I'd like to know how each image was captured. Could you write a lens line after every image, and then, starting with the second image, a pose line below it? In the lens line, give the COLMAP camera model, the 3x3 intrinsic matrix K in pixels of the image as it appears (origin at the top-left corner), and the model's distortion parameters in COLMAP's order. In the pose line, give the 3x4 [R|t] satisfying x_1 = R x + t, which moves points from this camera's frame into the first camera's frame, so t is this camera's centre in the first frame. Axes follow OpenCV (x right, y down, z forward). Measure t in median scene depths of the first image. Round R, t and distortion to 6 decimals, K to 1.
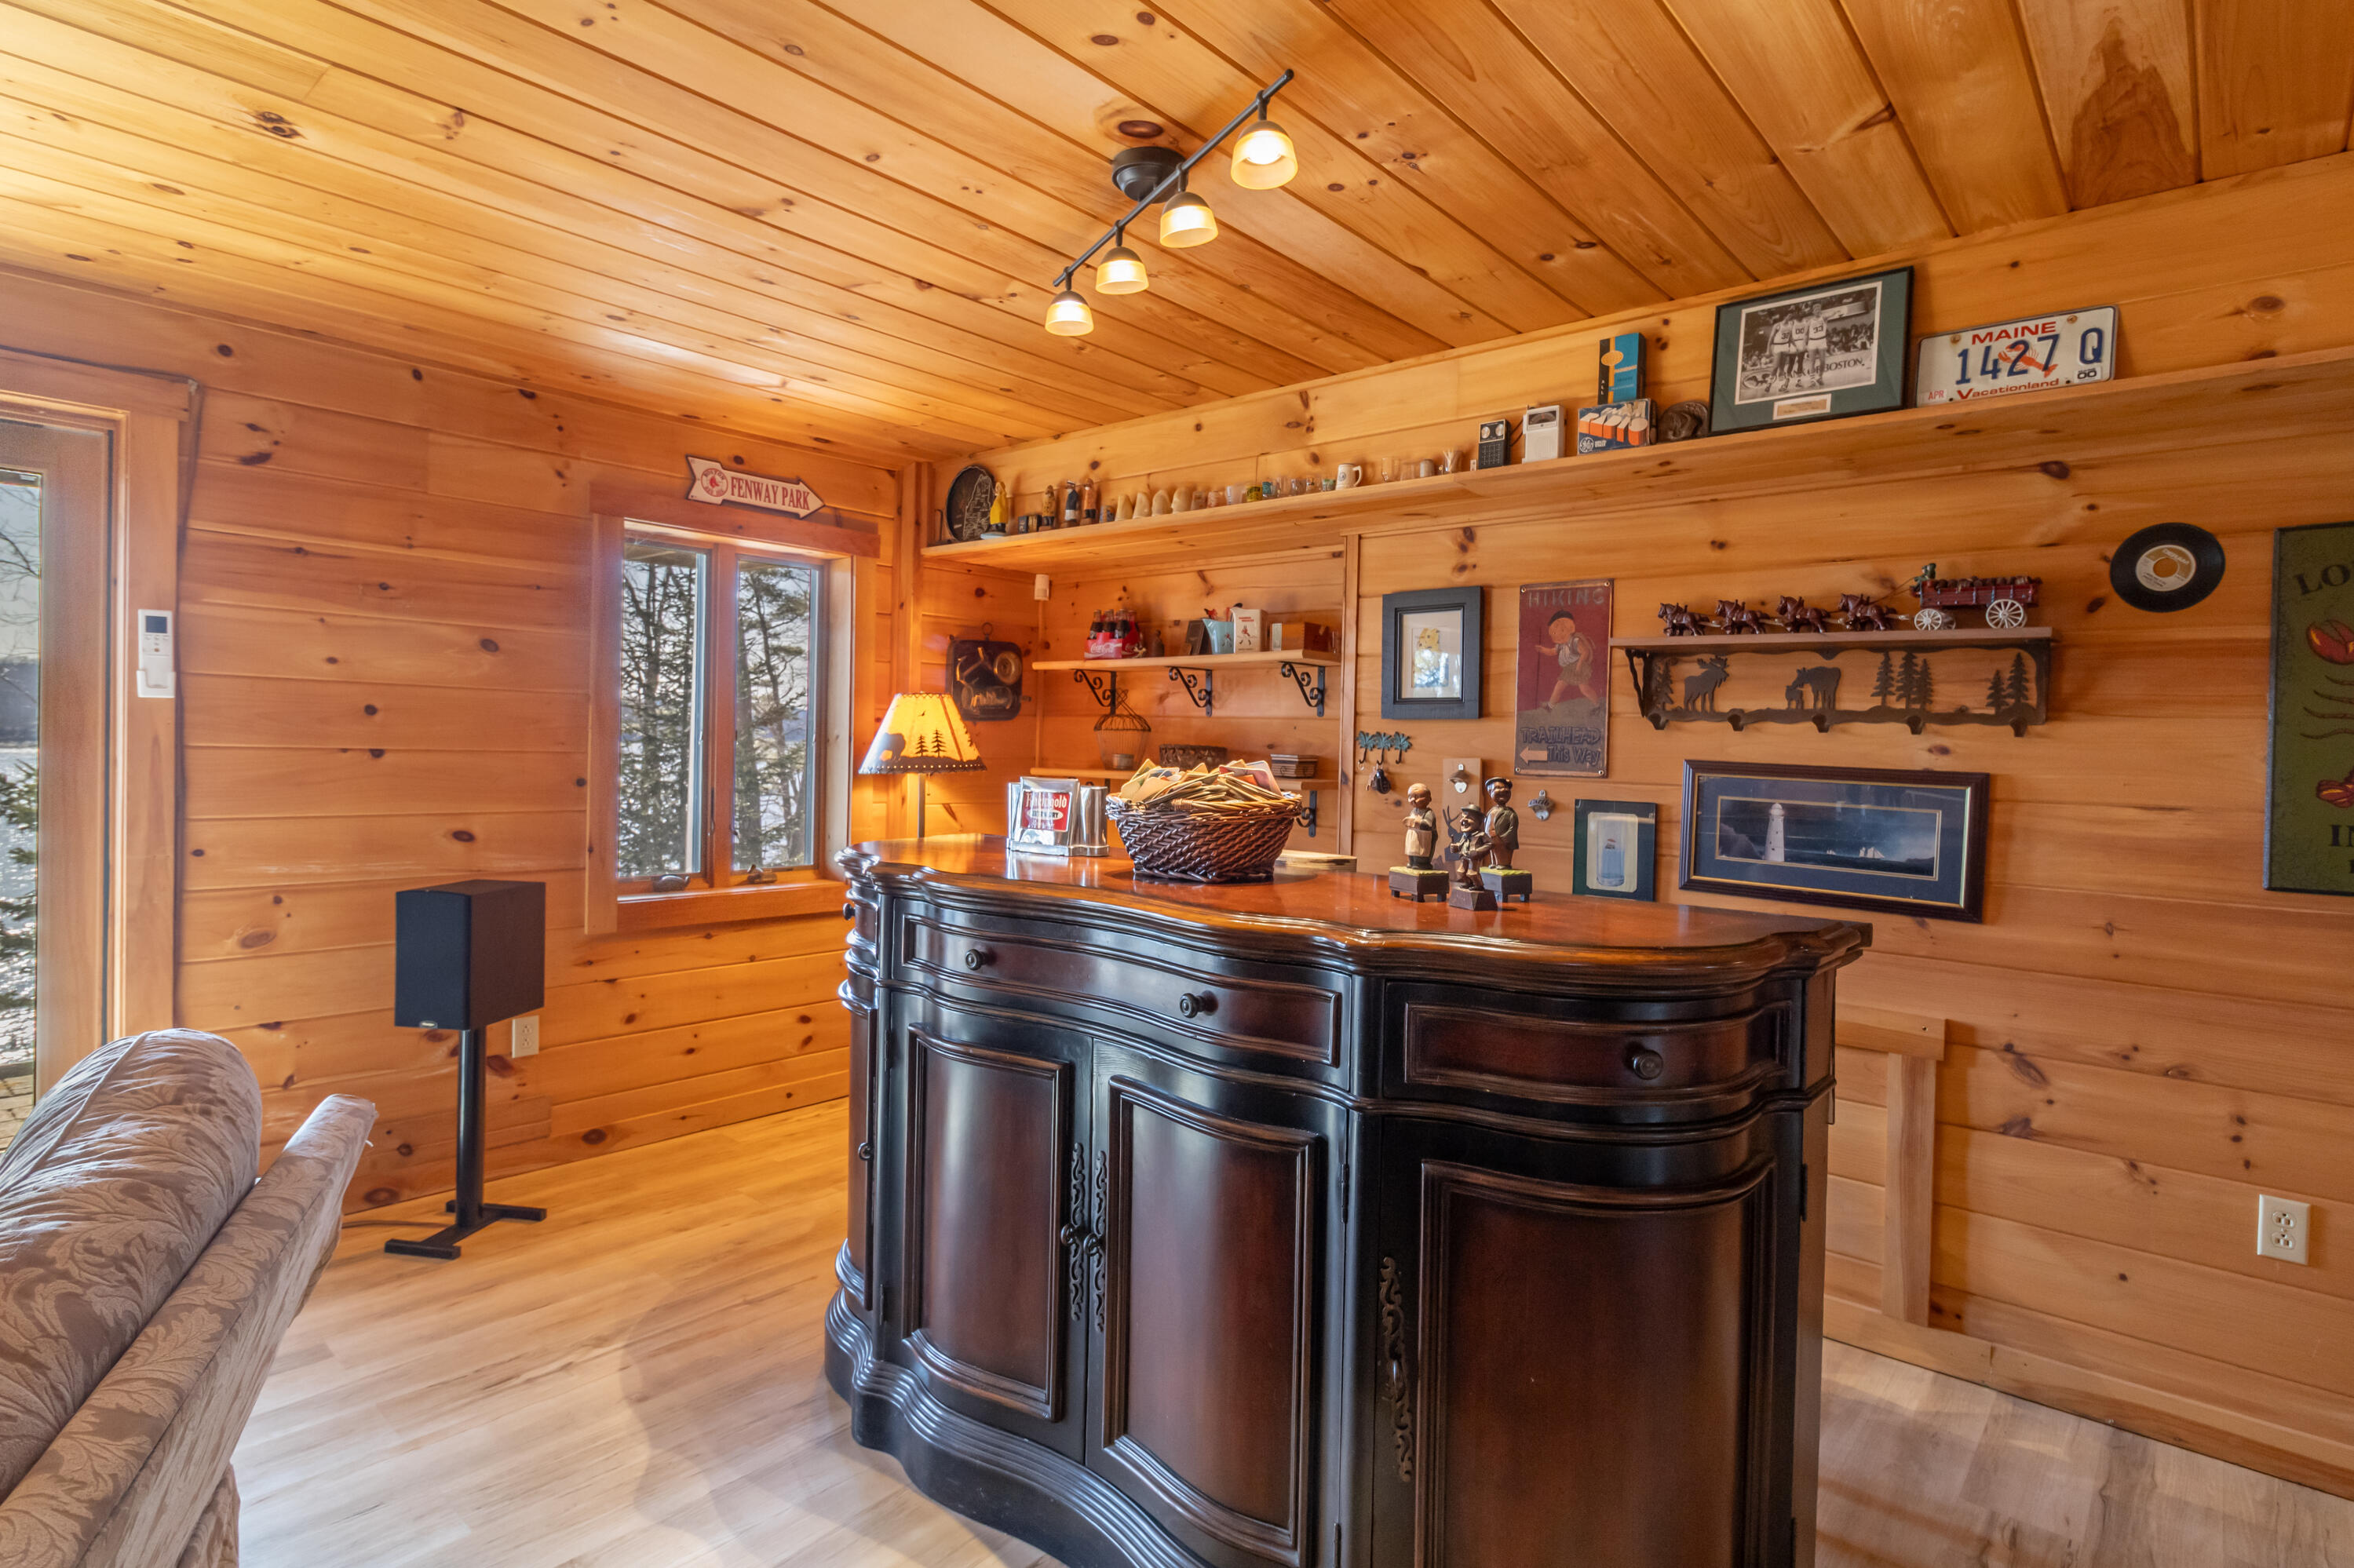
lens RADIAL K [[1216.9, 0, 1195.1], [0, 1216.9, 774.2], [0, 0, 1]] dist [0.000613, -0.000463]
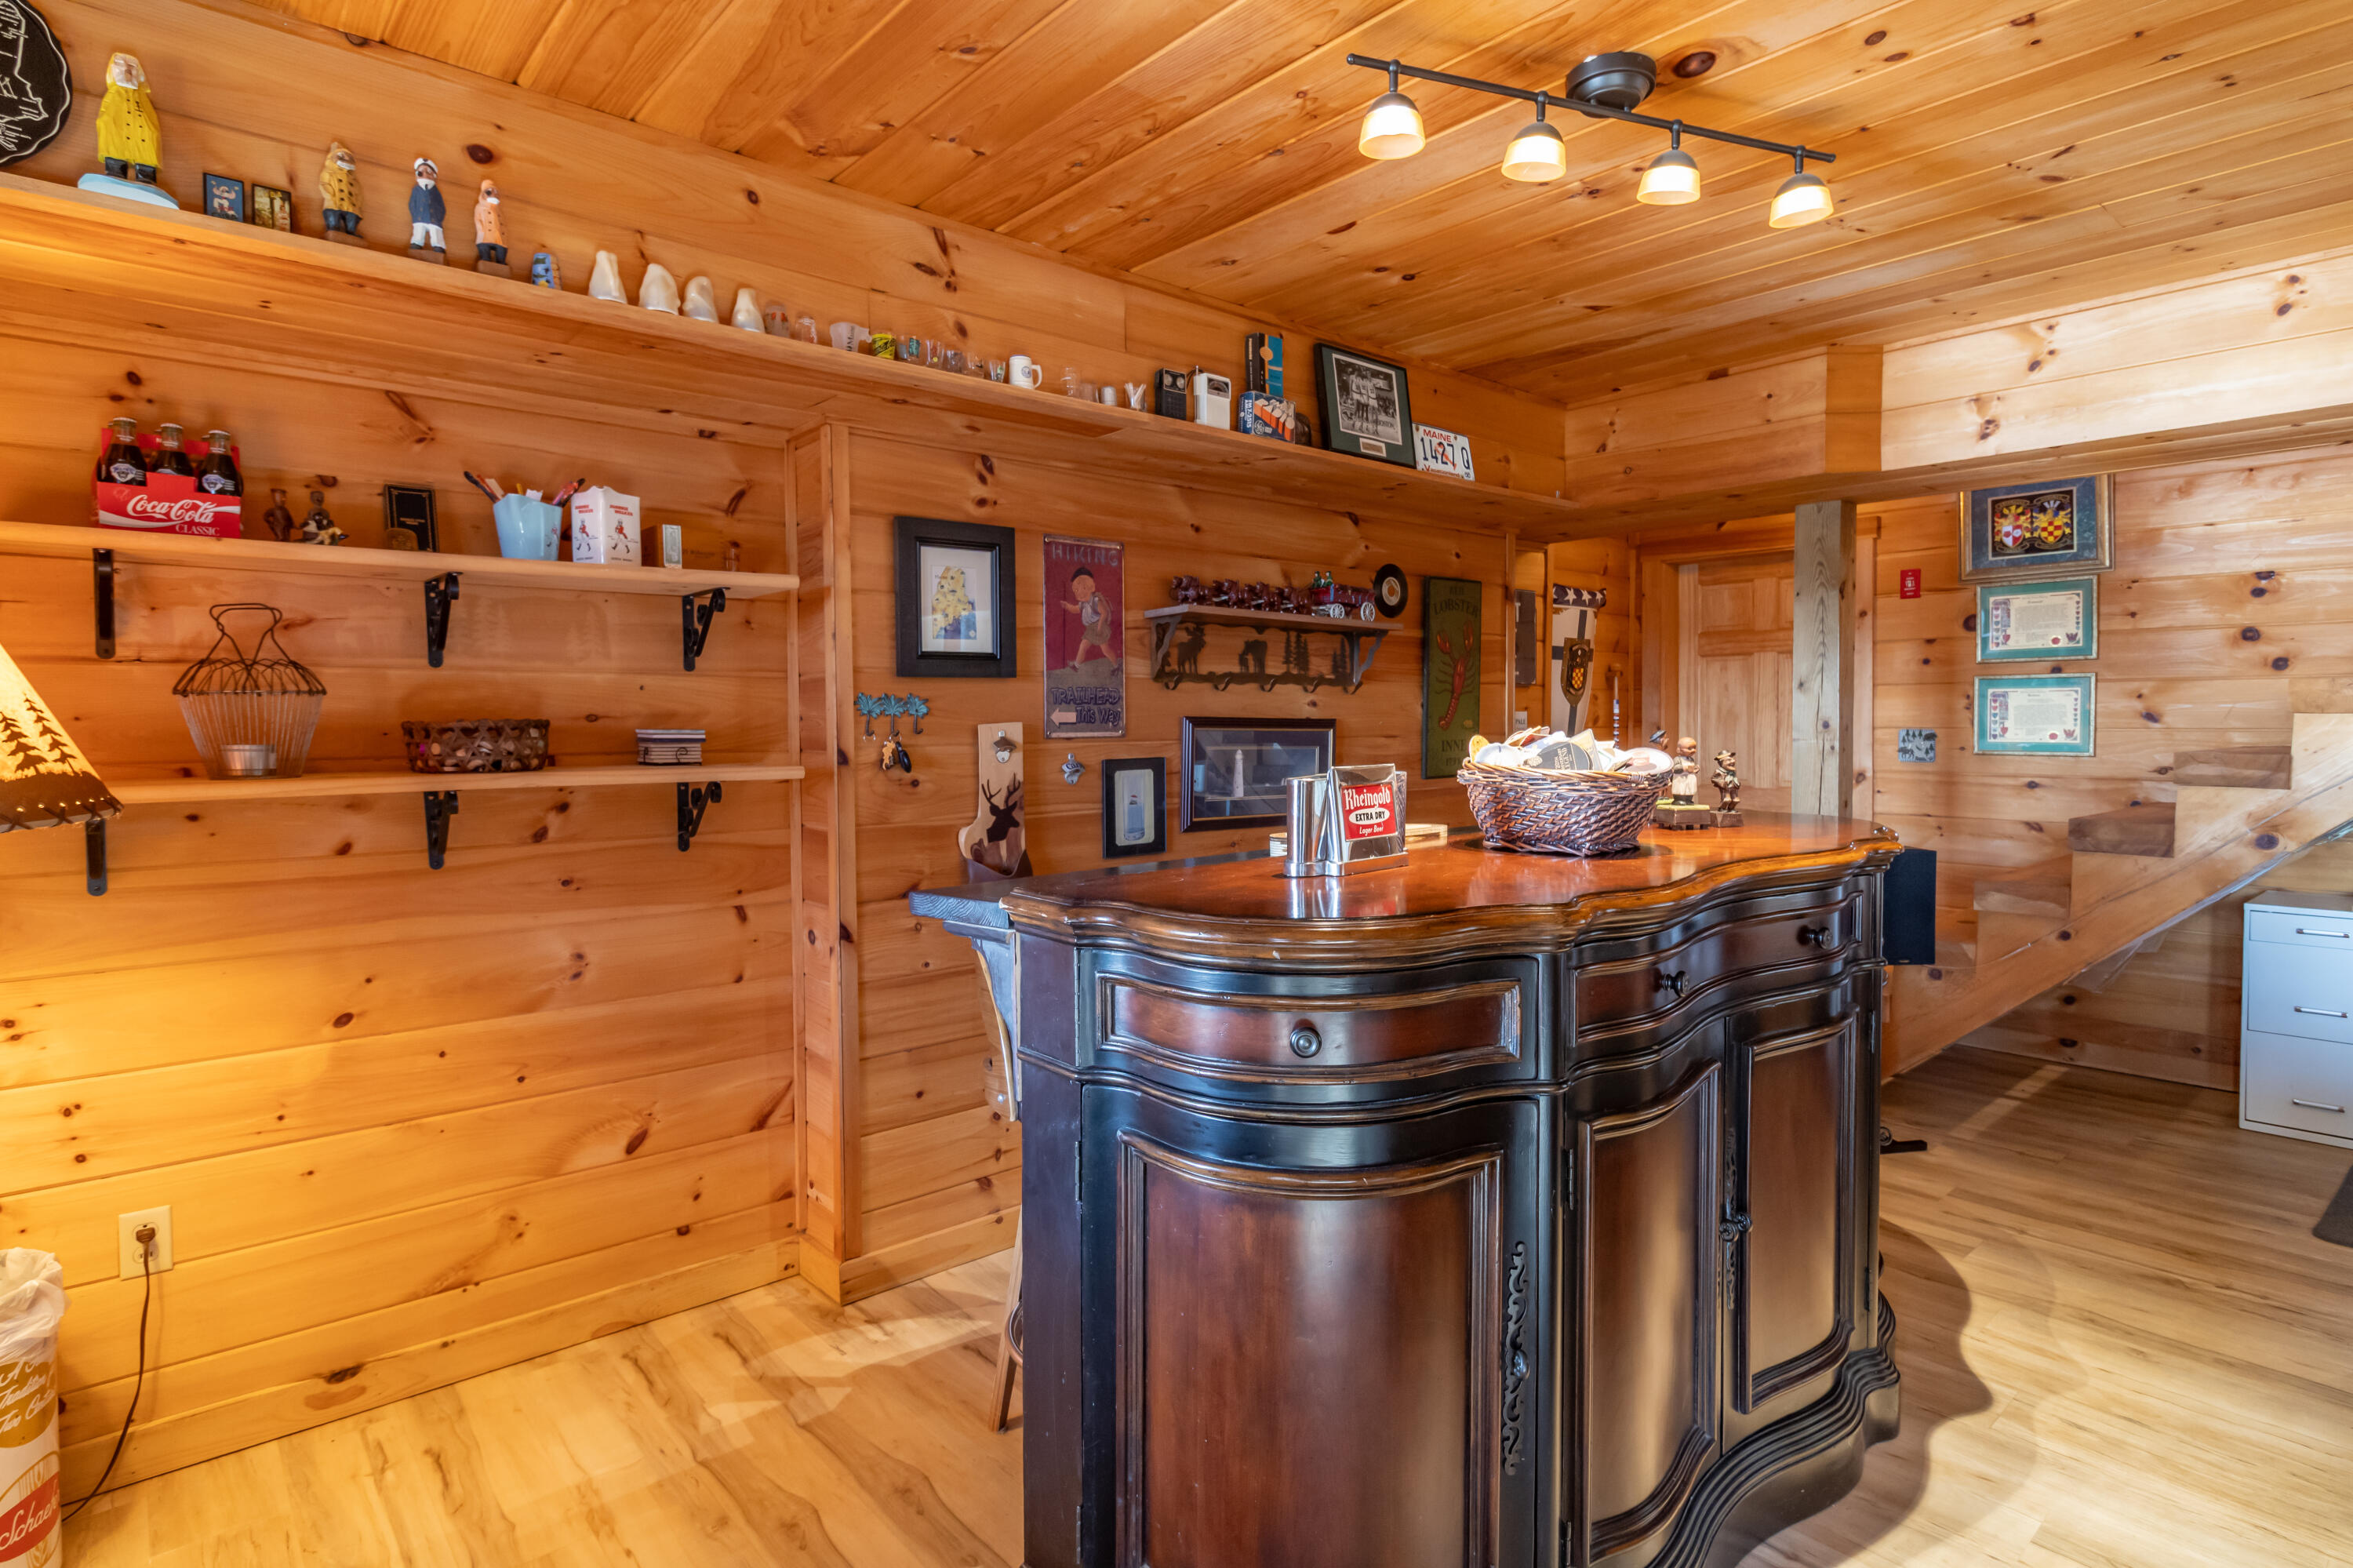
lens RADIAL K [[1216.5, 0, 1189.5], [0, 1216.5, 759.7], [0, 0, 1]] dist [0.000613, -0.000463]
pose [[0.124246, -0.059420, 0.990471, -0.693686], [0.037060, 0.997787, 0.055210, -0.033187], [-0.991559, 0.029847, 0.126173, 0.834762]]
